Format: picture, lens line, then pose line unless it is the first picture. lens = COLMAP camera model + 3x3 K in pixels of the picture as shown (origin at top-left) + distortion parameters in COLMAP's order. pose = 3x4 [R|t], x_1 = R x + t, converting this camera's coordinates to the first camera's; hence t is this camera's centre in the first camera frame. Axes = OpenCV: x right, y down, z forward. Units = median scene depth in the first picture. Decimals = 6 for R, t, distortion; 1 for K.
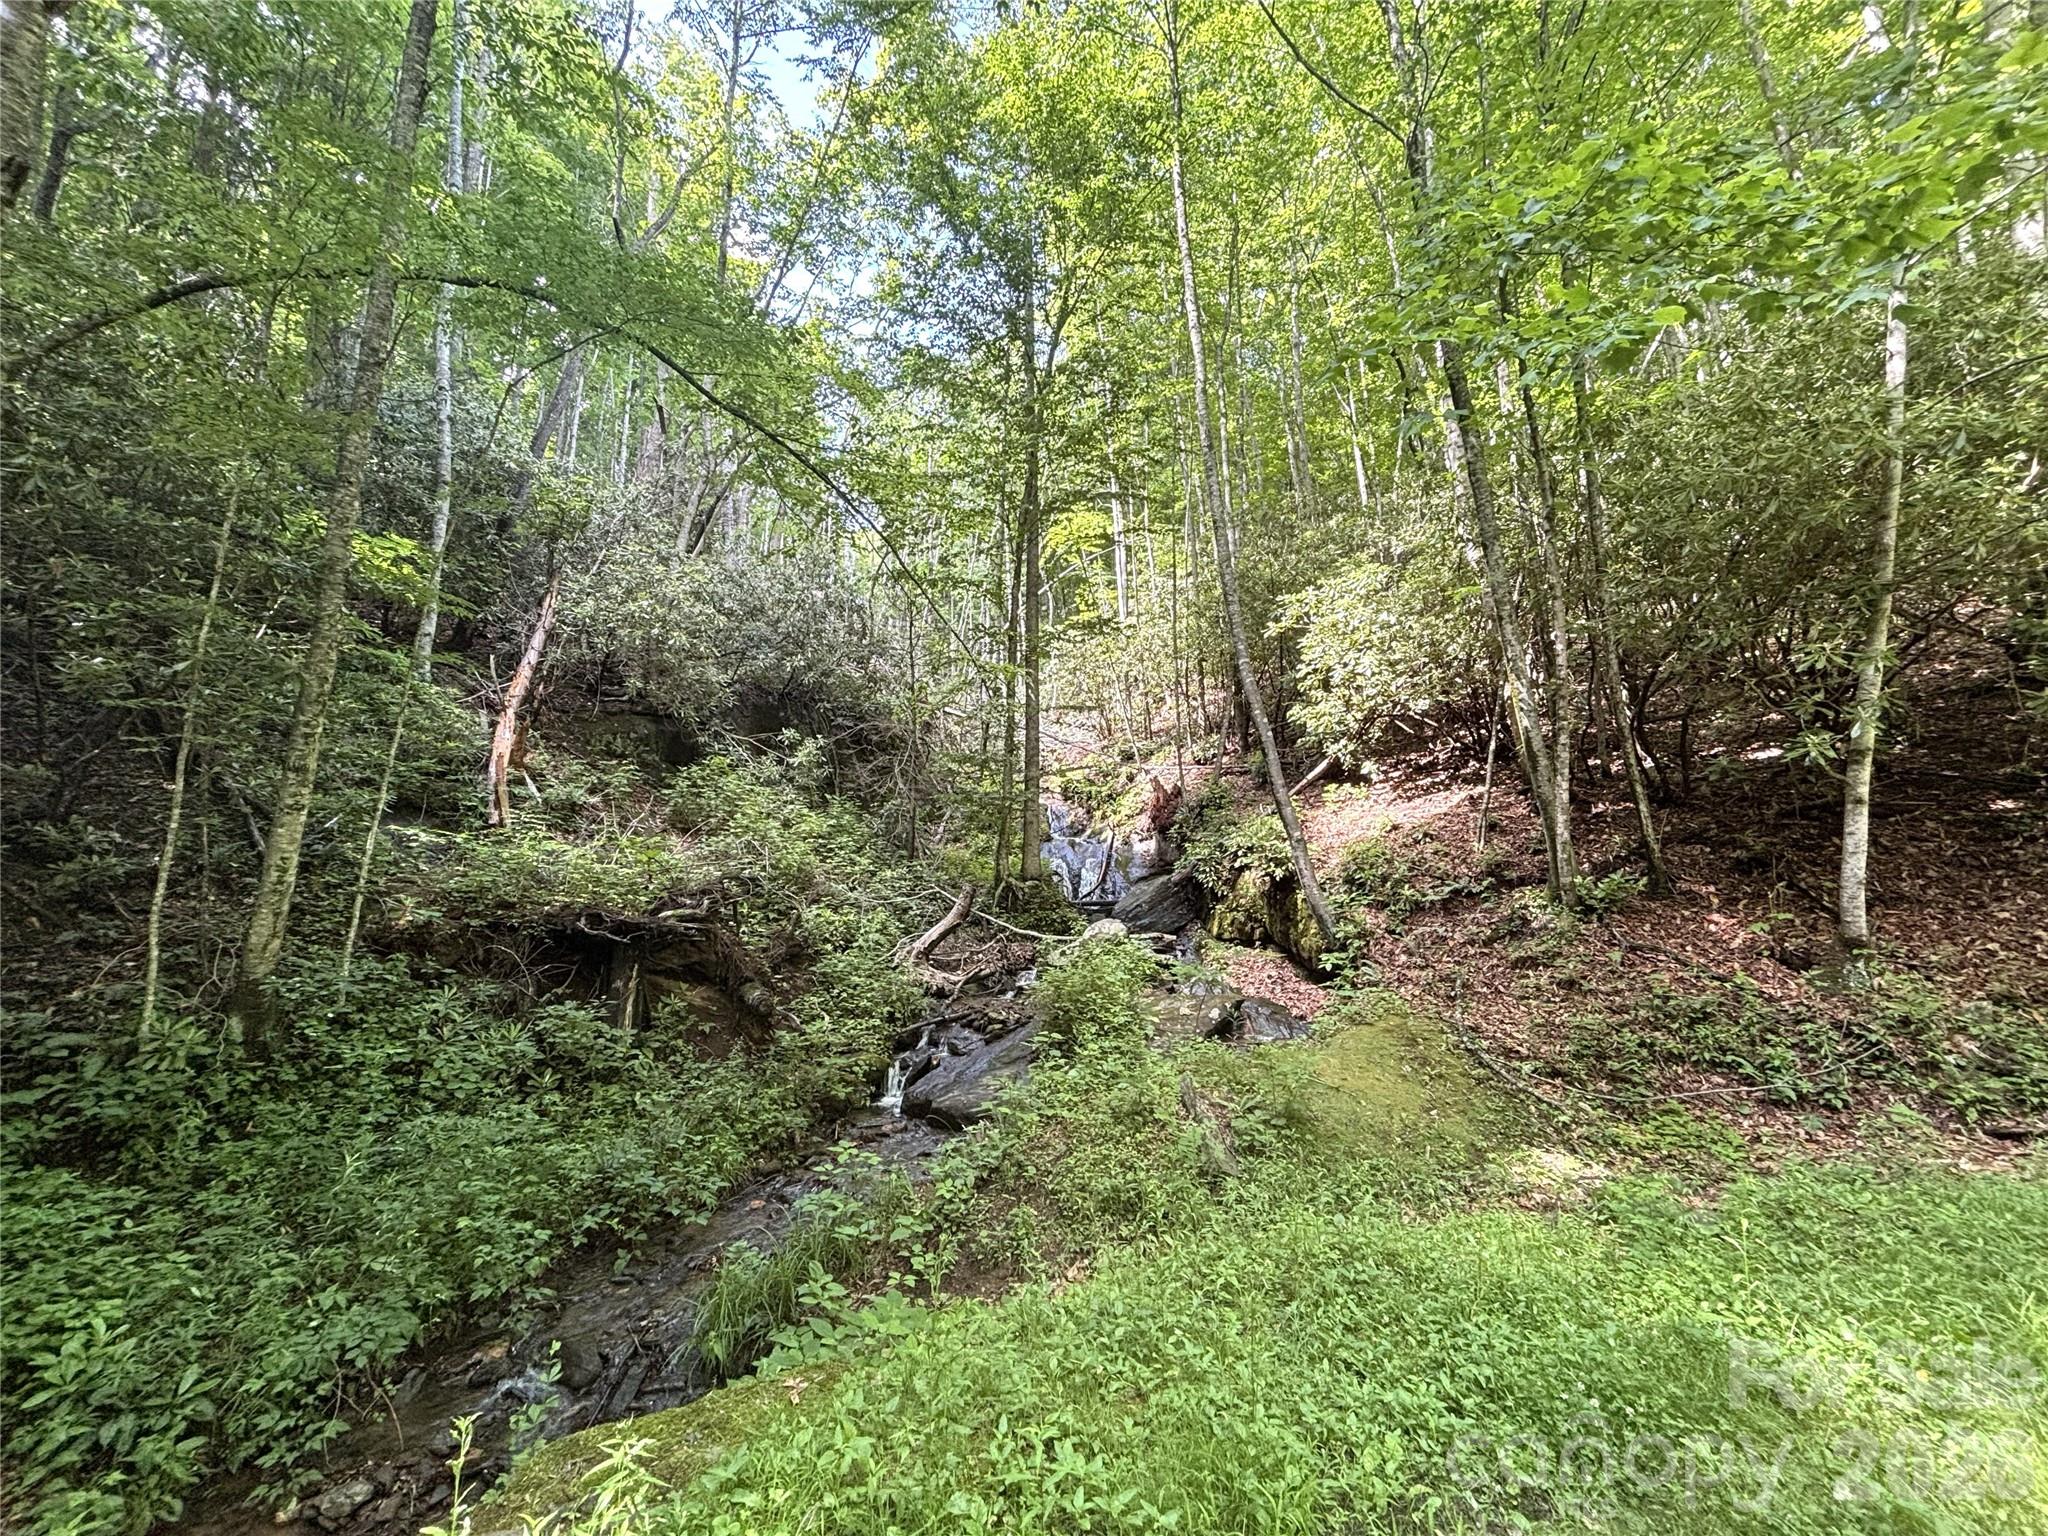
lens RADIAL K [[815.6, 0, 1026.1], [0, 815.6, 776.9], [0, 0, 1]] dist [-0.000835, -0.000631]
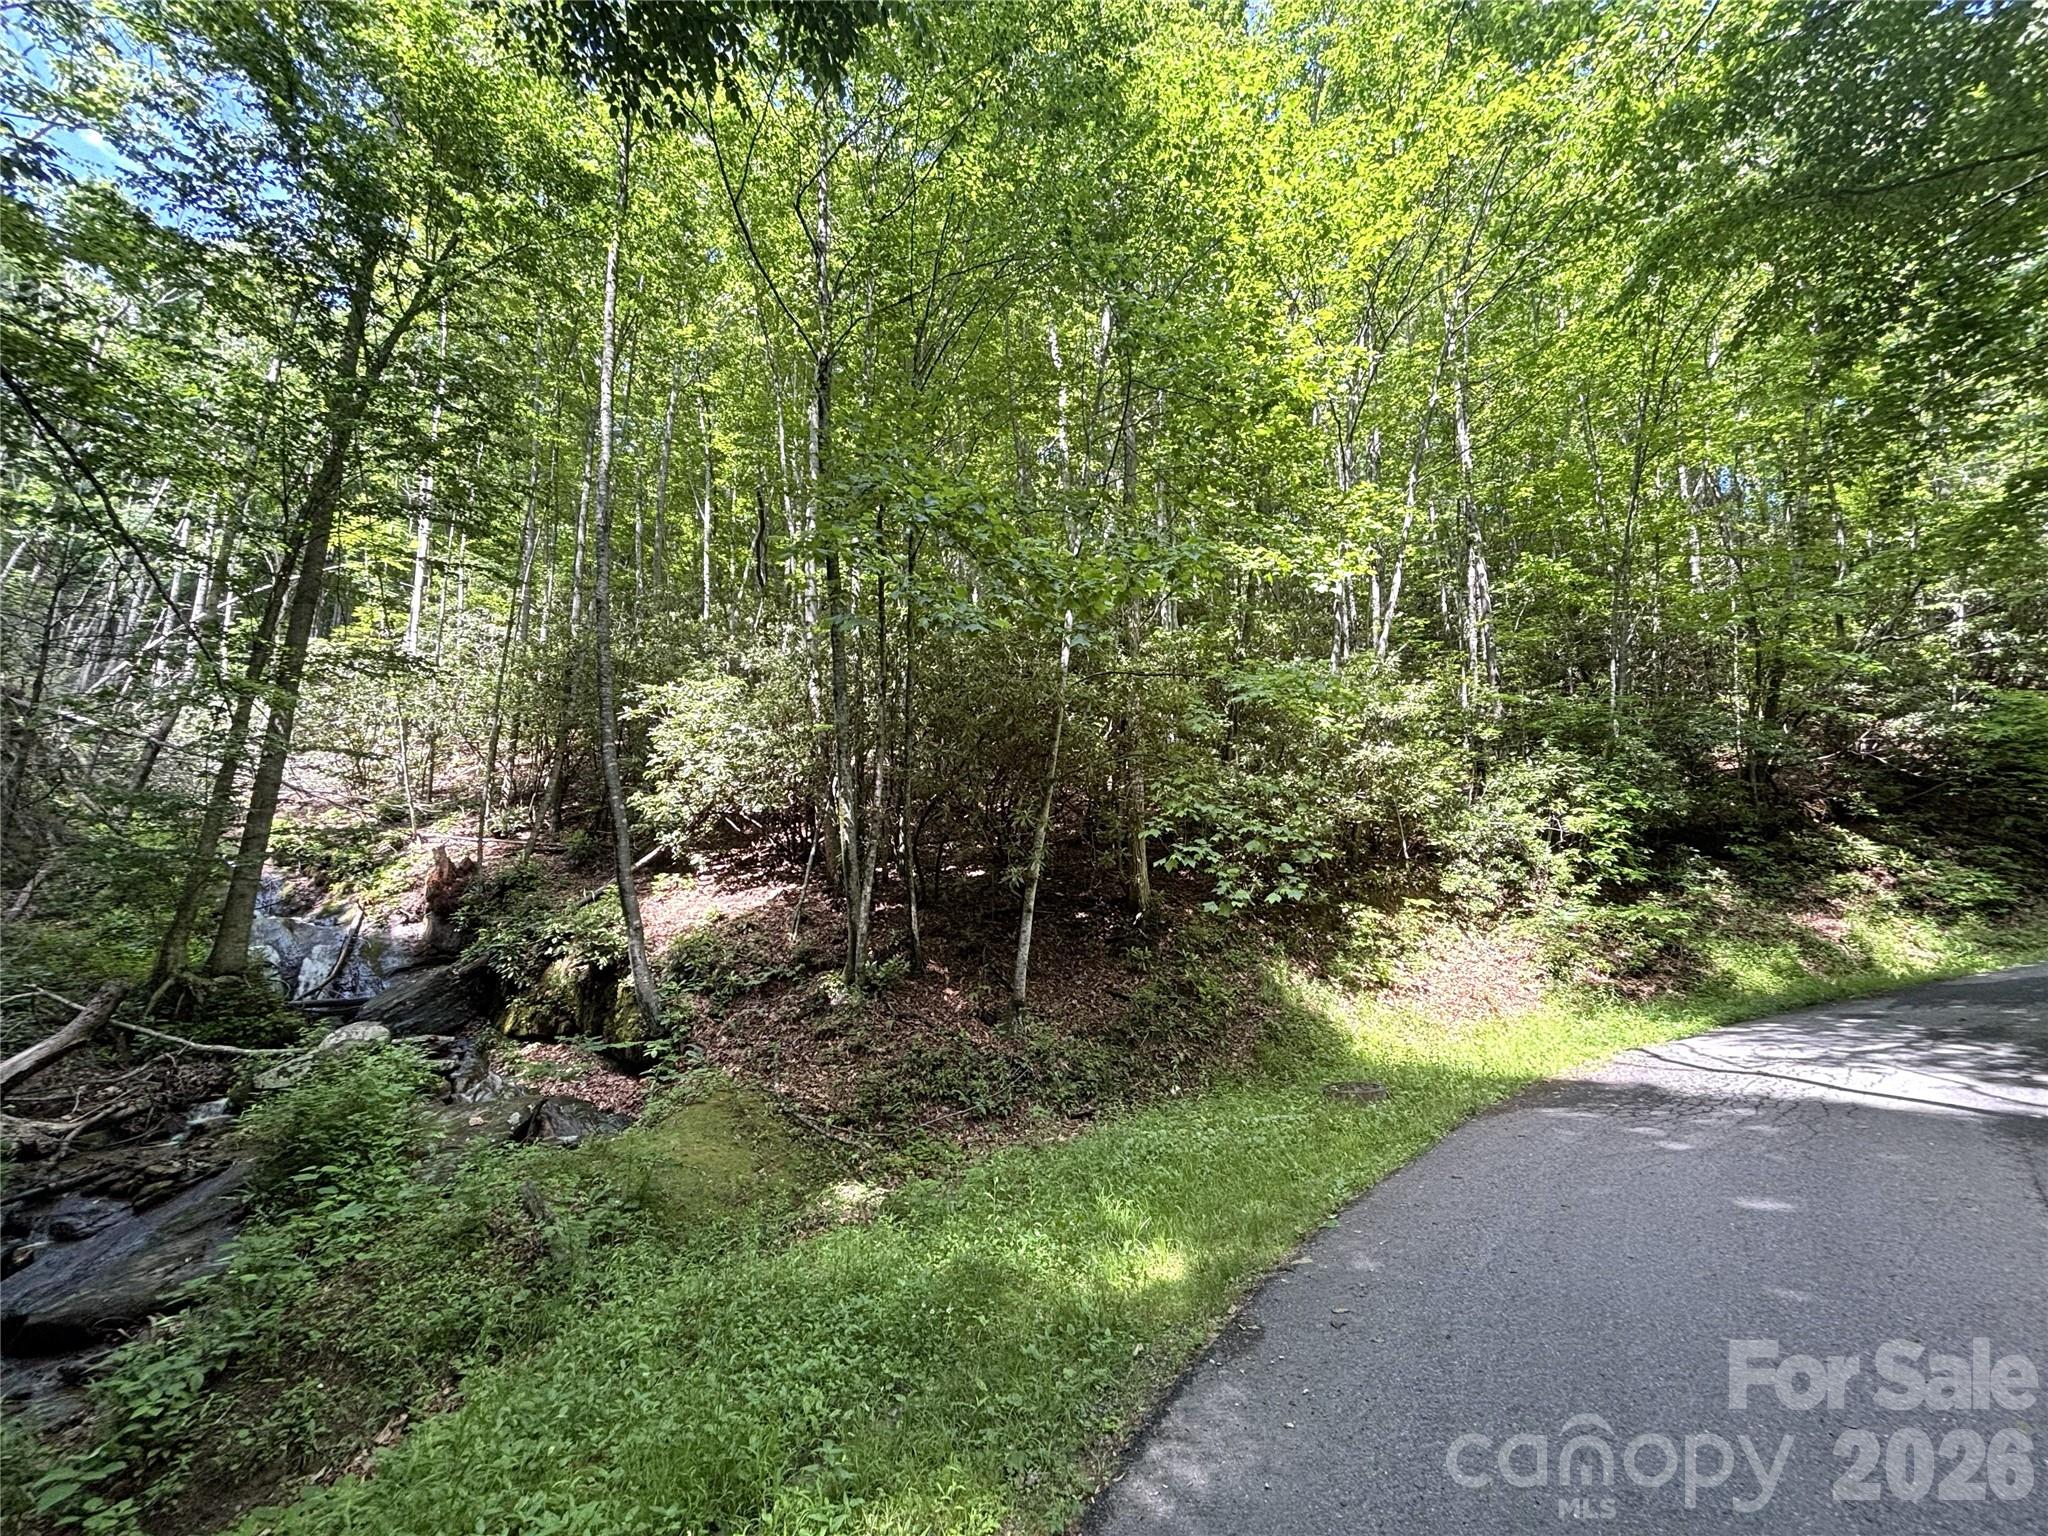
lens RADIAL K [[842.6, 0, 1024.0], [0, 842.6, 768.0], [0, 0, 1]] dist [-0.019739, 0.008722]
pose [[0.669412, 0.156690, 0.726179, -0.120158], [-0.076420, 0.986842, -0.142488, -0.006063], [-0.738951, 0.039888, 0.672578, -0.056704]]
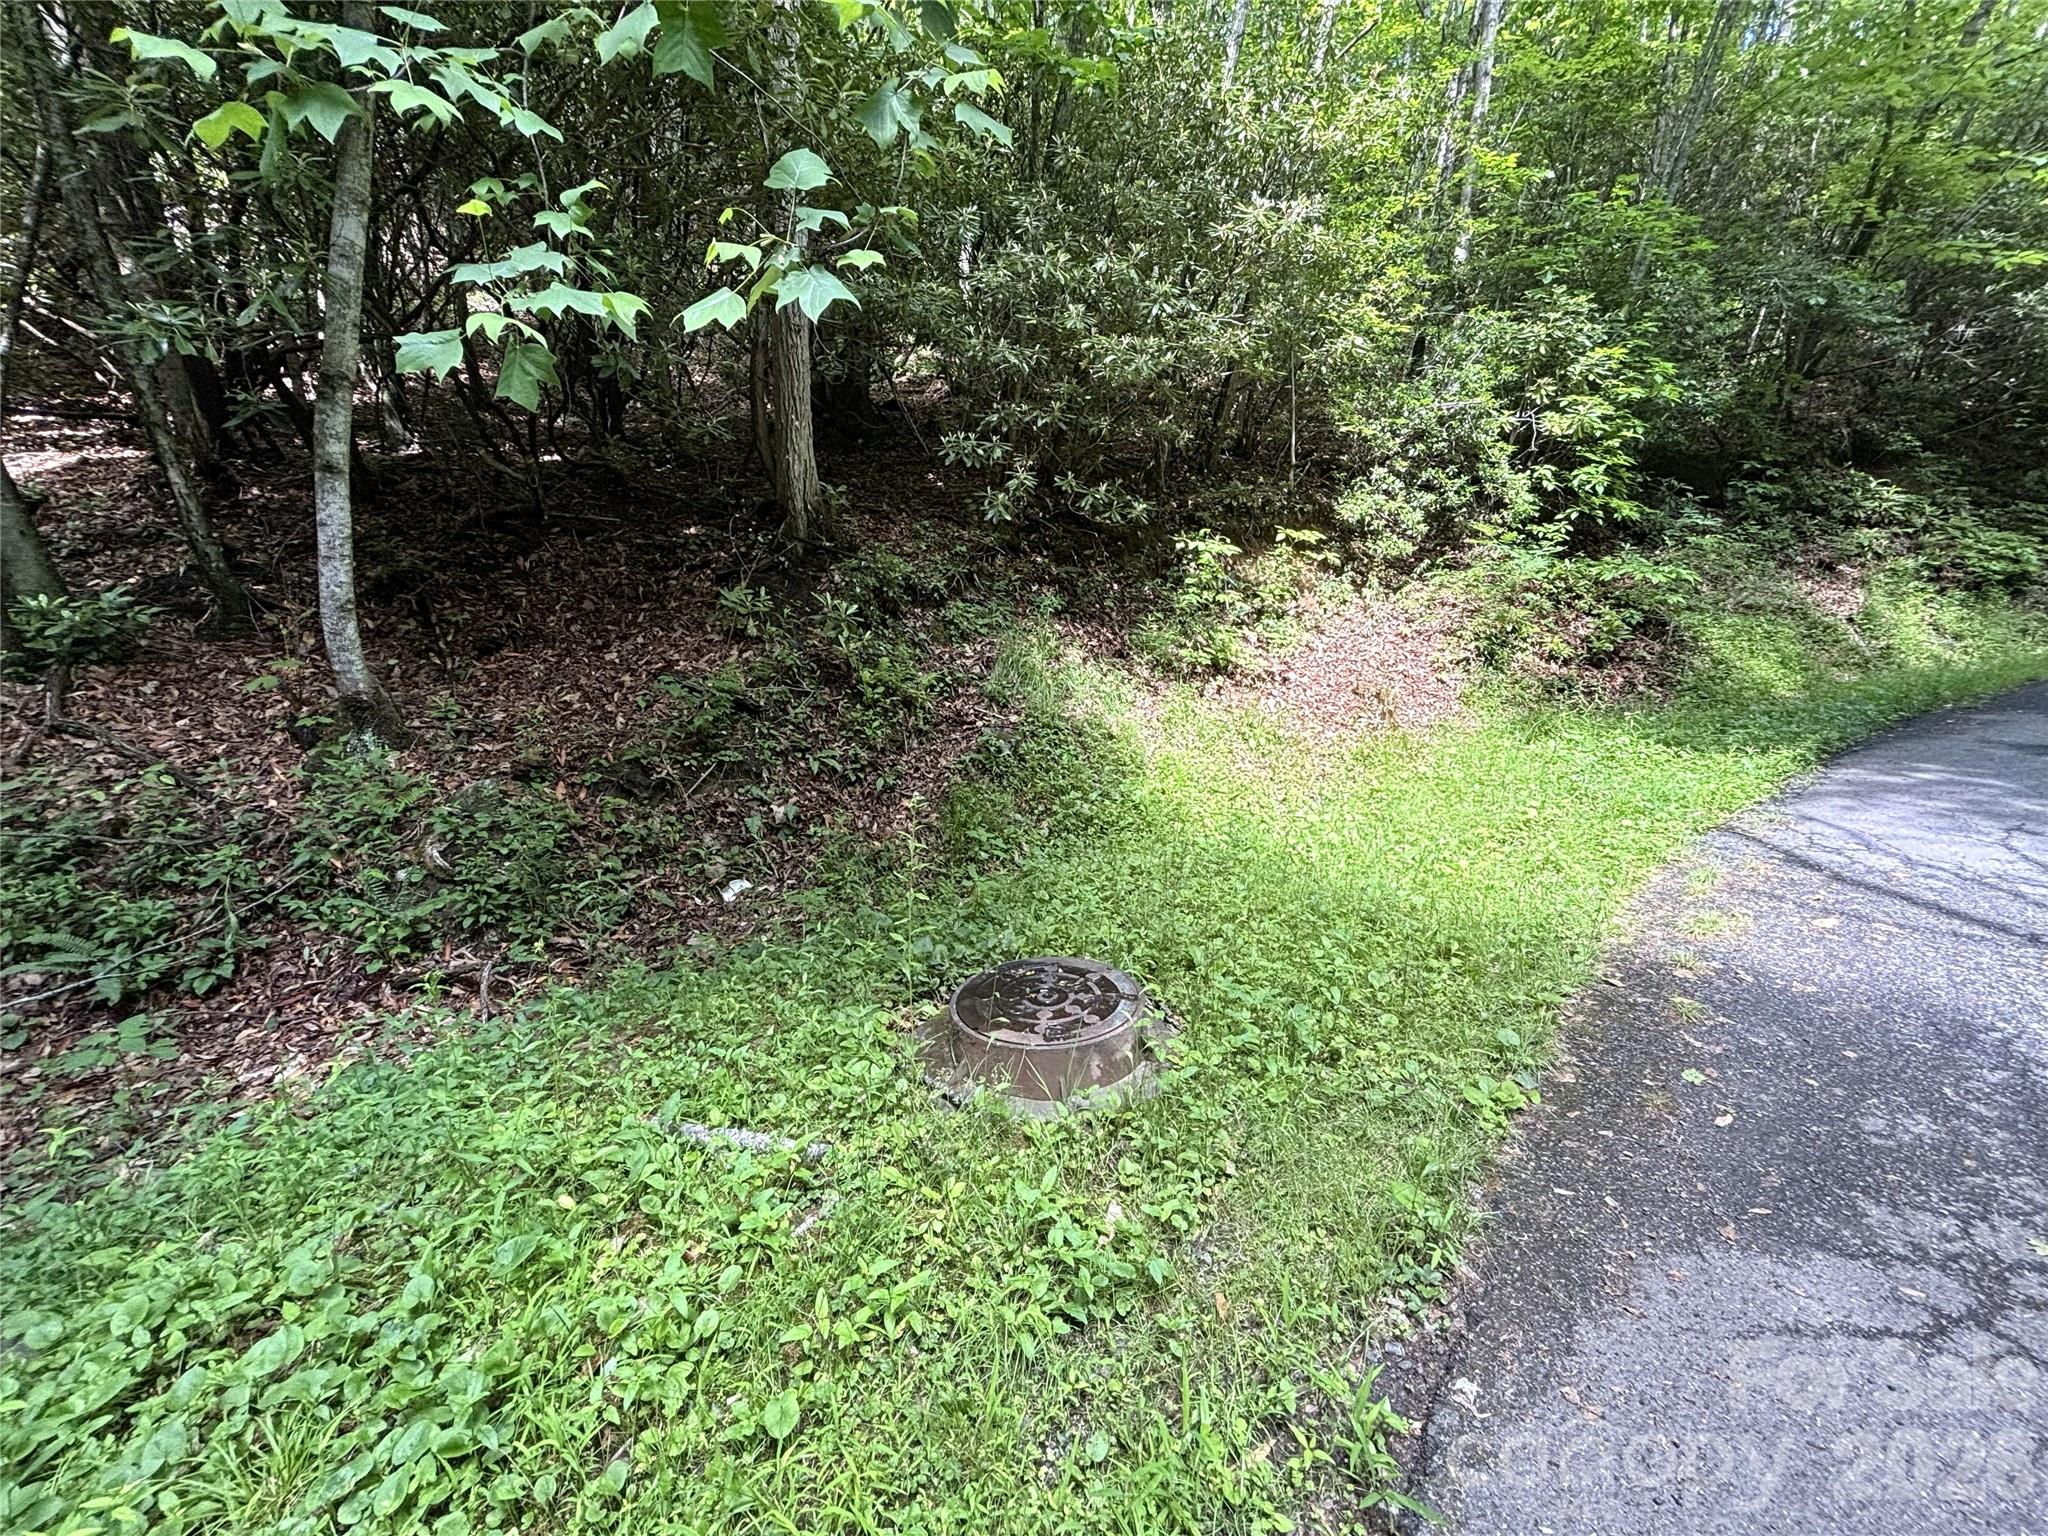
lens RADIAL K [[815.6, 0, 1026.1], [0, 815.6, 776.9], [0, 0, 1]] dist [-0.000835, -0.000631]
pose [[0.562356, -0.141001, 0.814785, 0.394005], [-0.111847, 0.963329, 0.243902, 0.022611], [-0.819296, -0.228290, 0.525963, 0.106523]]
